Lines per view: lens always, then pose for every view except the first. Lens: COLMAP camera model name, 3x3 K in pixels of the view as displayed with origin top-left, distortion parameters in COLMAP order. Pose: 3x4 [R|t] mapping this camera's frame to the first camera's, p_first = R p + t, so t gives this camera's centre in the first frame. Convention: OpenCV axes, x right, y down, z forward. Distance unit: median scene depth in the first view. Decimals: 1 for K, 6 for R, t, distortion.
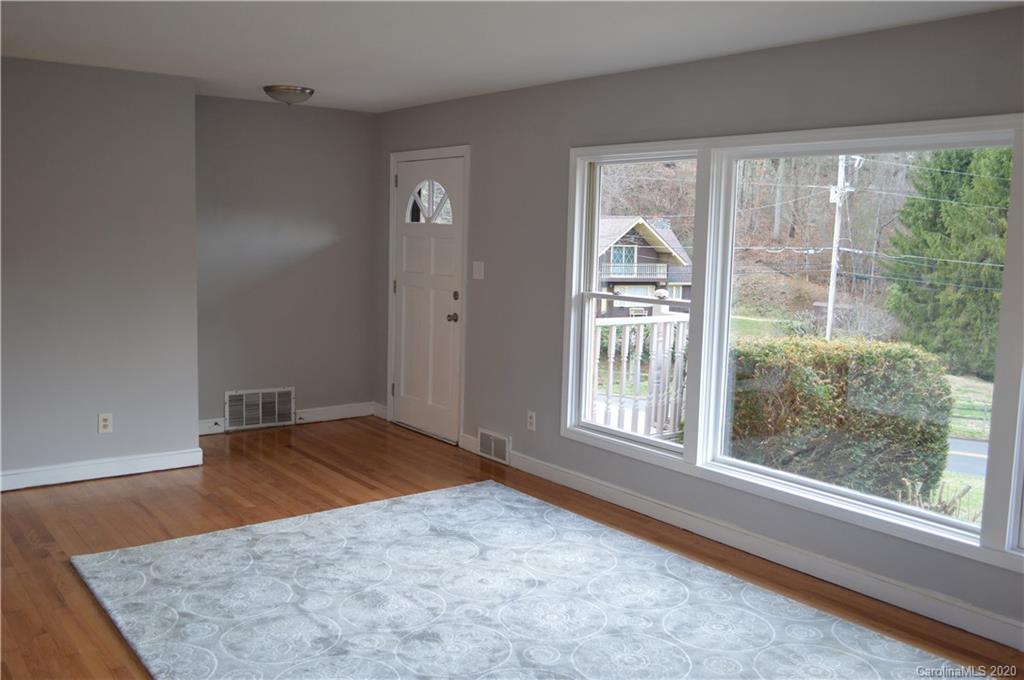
lens RADIAL K [[932.5, 0, 512.0], [0, 932.5, 340.0], [0, 0, 1]] dist [-0.003341, -0.002466]
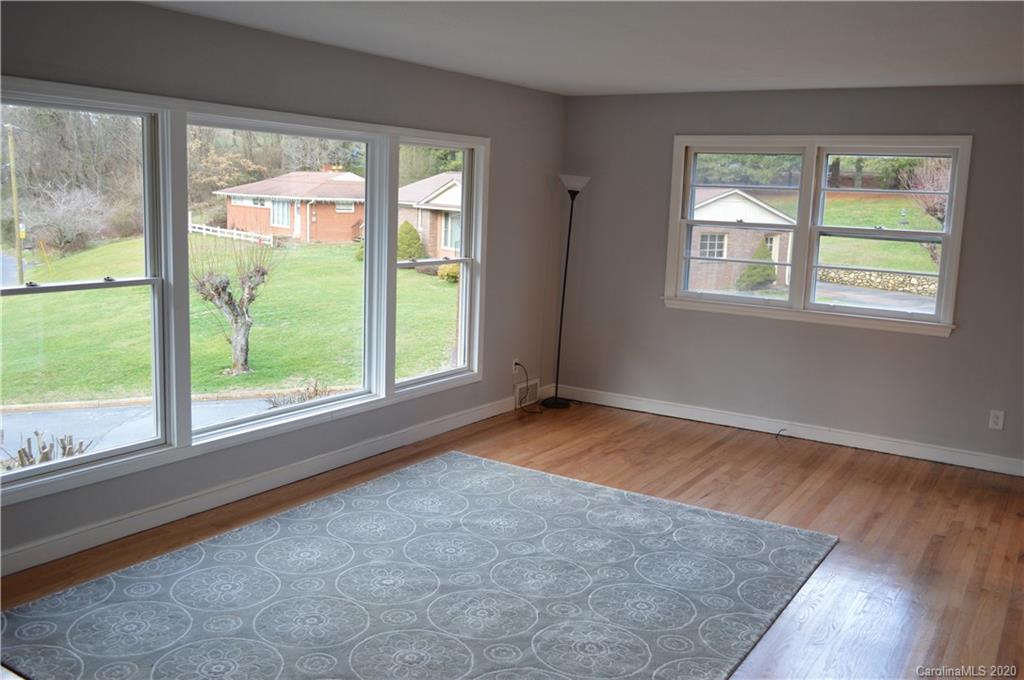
lens RADIAL K [[932.5, 0, 512.0], [0, 932.5, 340.0], [0, 0, 1]] dist [-0.003341, -0.002466]
pose [[-0.357208, -0.170692, 0.918296, -0.767011], [0.074195, 0.974867, 0.210068, -0.131745], [-0.931073, 0.143170, -0.335566, 1.077676]]
